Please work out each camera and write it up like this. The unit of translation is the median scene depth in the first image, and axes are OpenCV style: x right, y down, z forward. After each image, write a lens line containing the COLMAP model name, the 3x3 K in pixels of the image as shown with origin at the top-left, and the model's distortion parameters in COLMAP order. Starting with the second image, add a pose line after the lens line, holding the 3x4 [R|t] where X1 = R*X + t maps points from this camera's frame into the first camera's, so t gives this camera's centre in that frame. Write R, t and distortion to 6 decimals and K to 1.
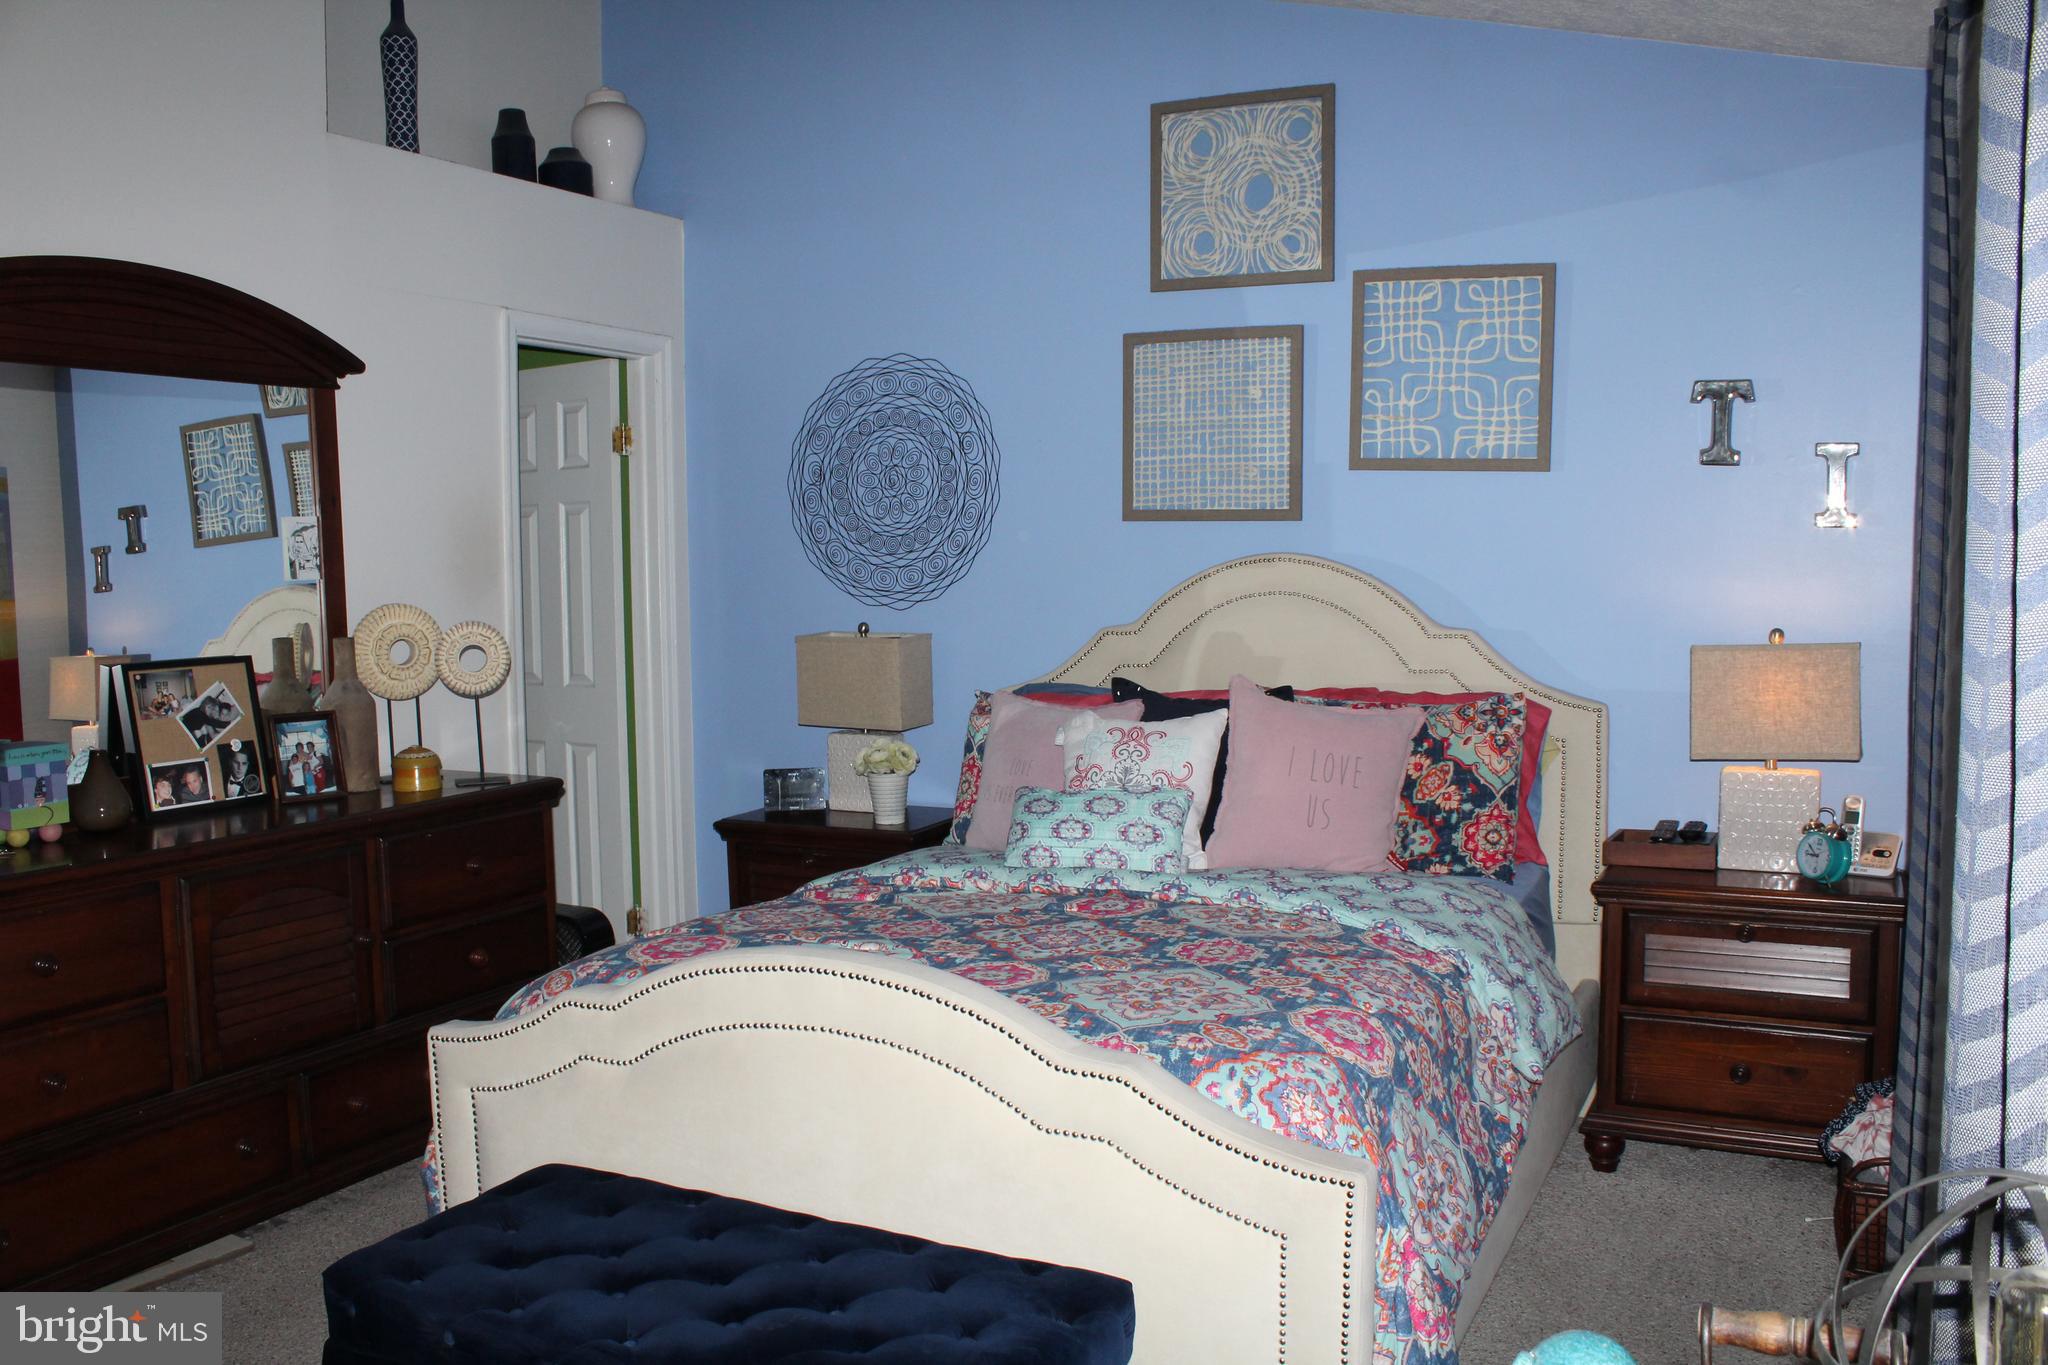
lens RADIAL K [[1865.3, 0, 1026.1], [0, 1865.3, 688.1], [0, 0, 1]] dist [-0.011147, 0.000000]
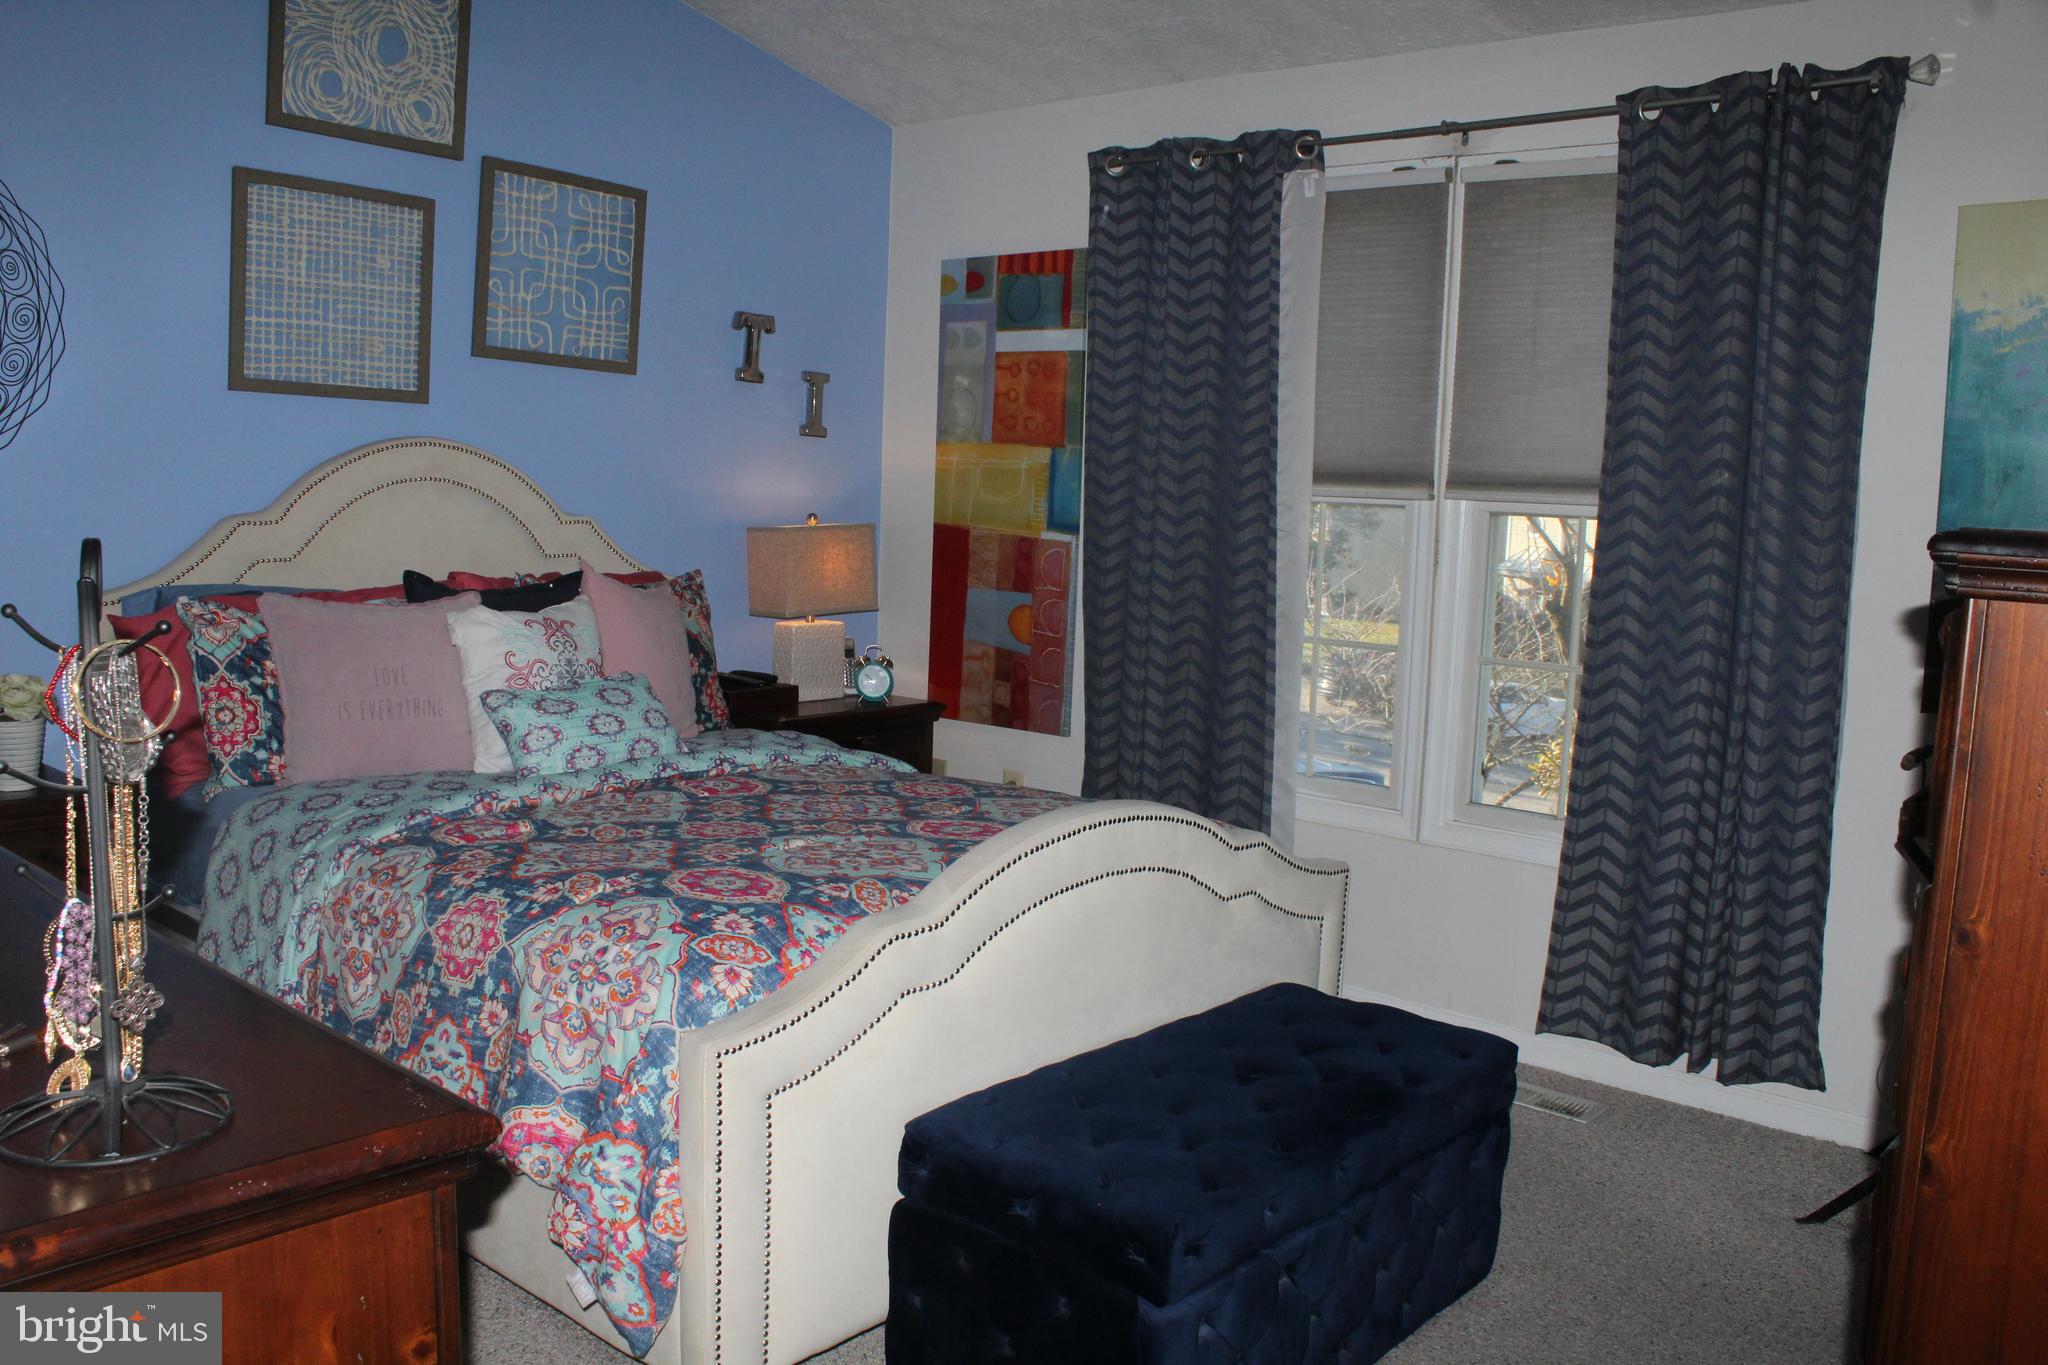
lens RADIAL K [[1726.0, 0, 1024.3], [0, 1726.0, 676.3], [0, 0, 1]] dist [-0.001554, 0.019899]
pose [[0.285723, -0.091365, 0.953947, -0.628947], [0.041752, 0.995686, 0.082857, -0.010600], [-0.957402, 0.016155, 0.288306, 0.448416]]
